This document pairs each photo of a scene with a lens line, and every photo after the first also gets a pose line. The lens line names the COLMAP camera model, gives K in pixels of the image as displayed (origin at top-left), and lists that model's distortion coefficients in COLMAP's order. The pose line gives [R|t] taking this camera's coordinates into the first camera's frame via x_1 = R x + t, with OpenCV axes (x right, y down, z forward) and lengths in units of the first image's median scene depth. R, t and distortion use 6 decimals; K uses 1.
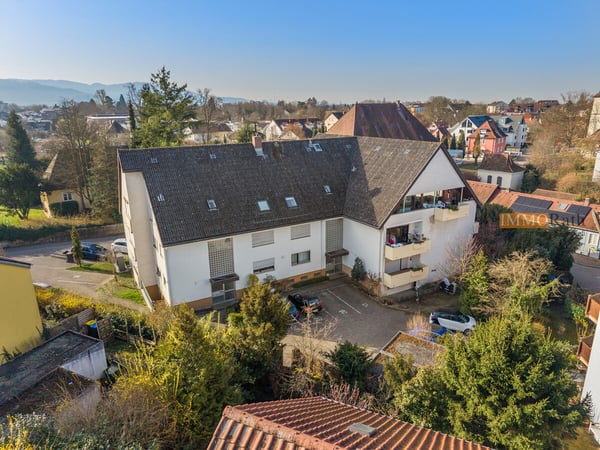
lens RADIAL K [[423.5, 0, 297.7], [0, 423.5, 224.5], [0, 0, 1]] dist [0.005781, -0.004796]
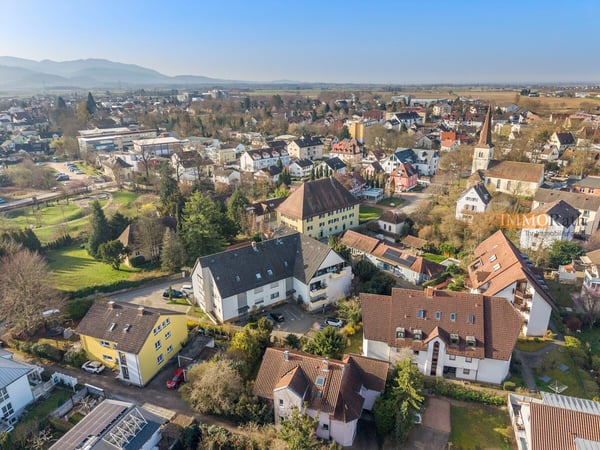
lens RADIAL K [[423.5, 0, 297.7], [0, 423.5, 224.5], [0, 0, 1]] dist [0.005781, -0.004796]
pose [[0.996721, -0.032102, 0.074269, -0.028074], [0.028613, 0.998458, 0.047566, -0.429369], [-0.075682, -0.045285, 0.996103, -1.330845]]
